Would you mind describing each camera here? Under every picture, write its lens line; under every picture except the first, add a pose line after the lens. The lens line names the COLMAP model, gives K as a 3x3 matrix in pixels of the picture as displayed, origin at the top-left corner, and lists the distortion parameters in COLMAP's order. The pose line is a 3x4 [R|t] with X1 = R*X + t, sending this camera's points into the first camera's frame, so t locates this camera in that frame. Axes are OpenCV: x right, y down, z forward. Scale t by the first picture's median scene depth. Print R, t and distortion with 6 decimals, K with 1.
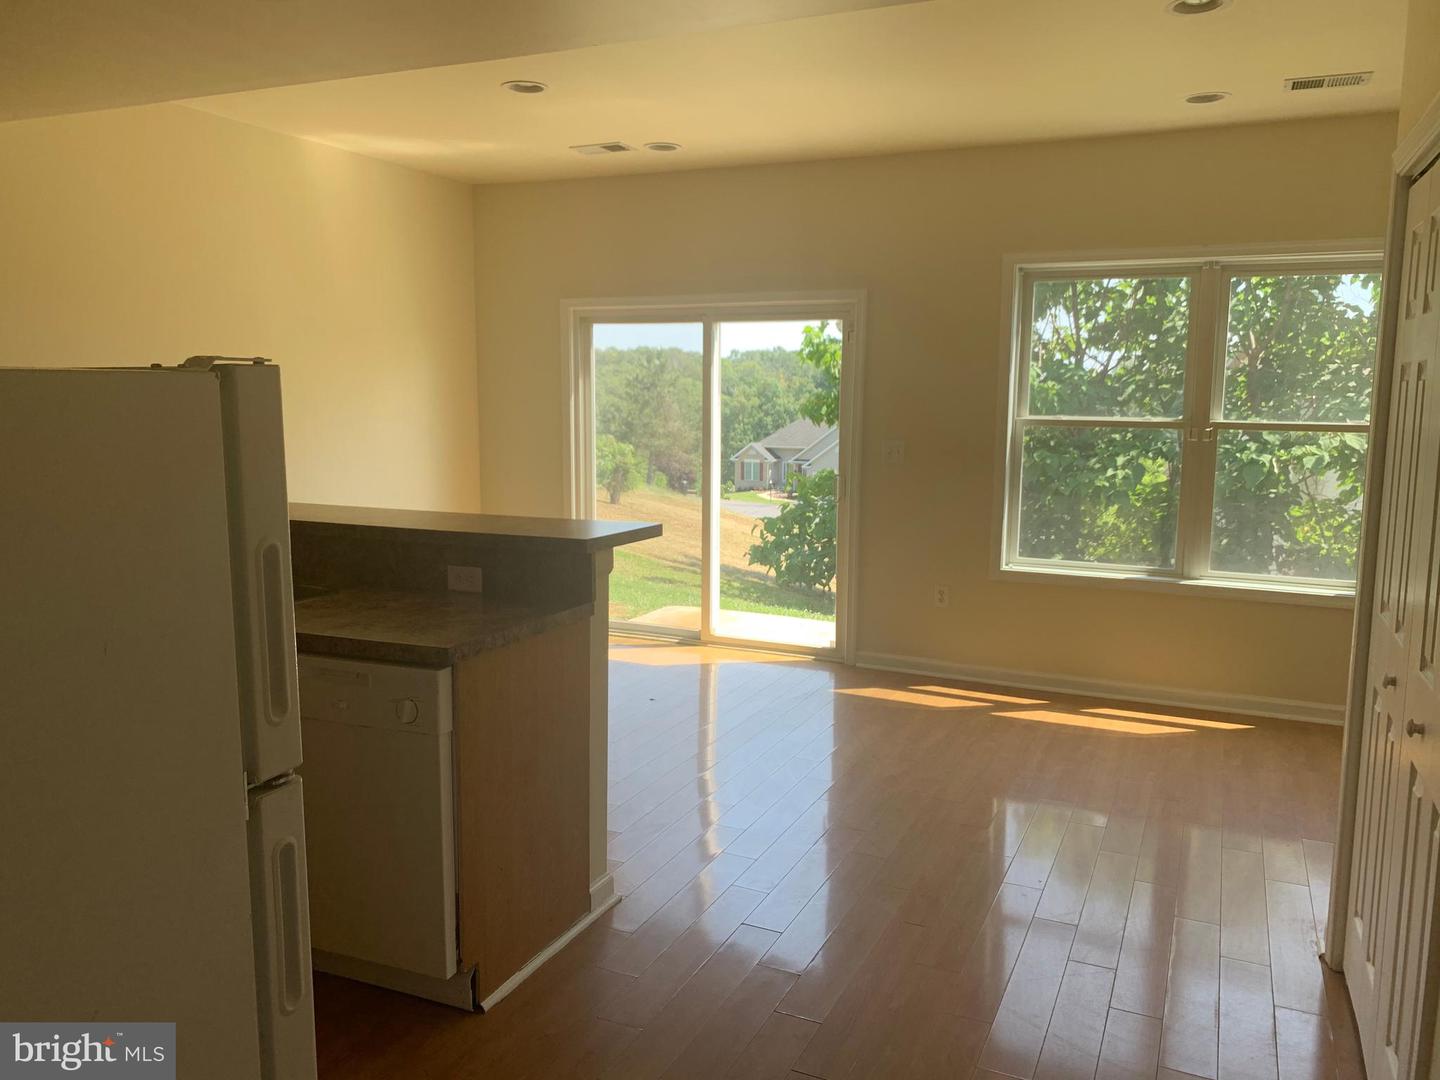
lens RADIAL K [[1095.6, 0, 707.4], [0, 1095.6, 536.4], [0, 0, 1]] dist [0.038356, -0.064061]
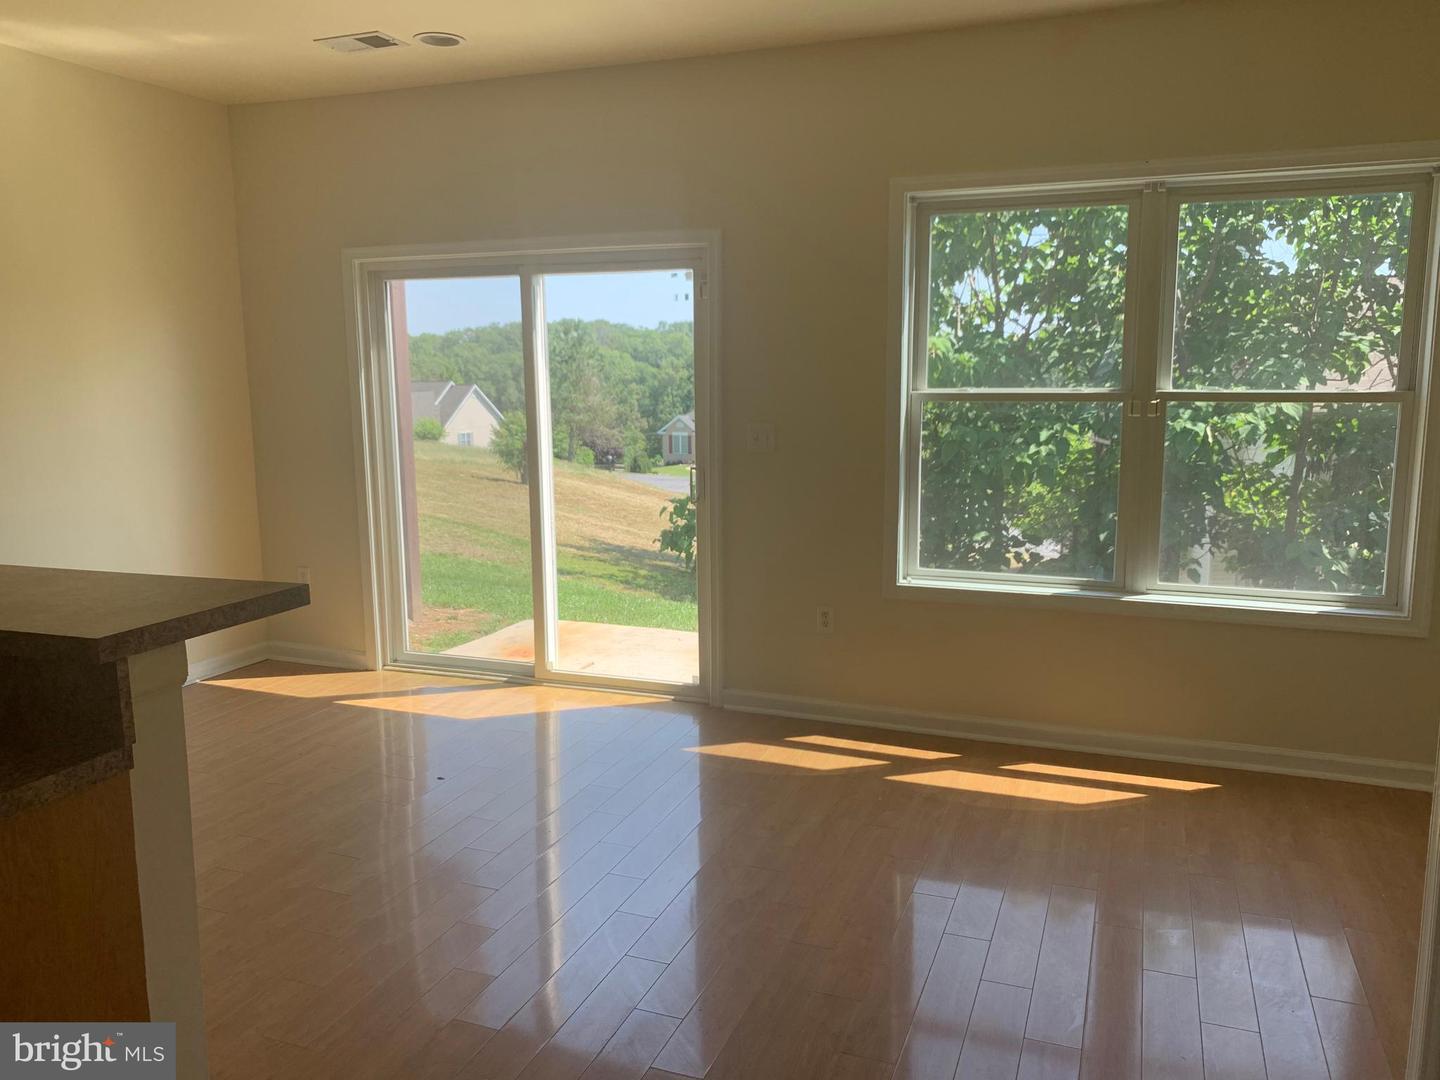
lens RADIAL K [[1095.6, 0, 709.4], [0, 1095.6, 530.5], [0, 0, 1]] dist [0.038356, -0.064061]
pose [[0.997768, -0.027651, 0.060774, 0.074790], [0.026438, 0.999437, 0.020674, -0.025002], [-0.061312, -0.019021, 0.997937, 0.196006]]
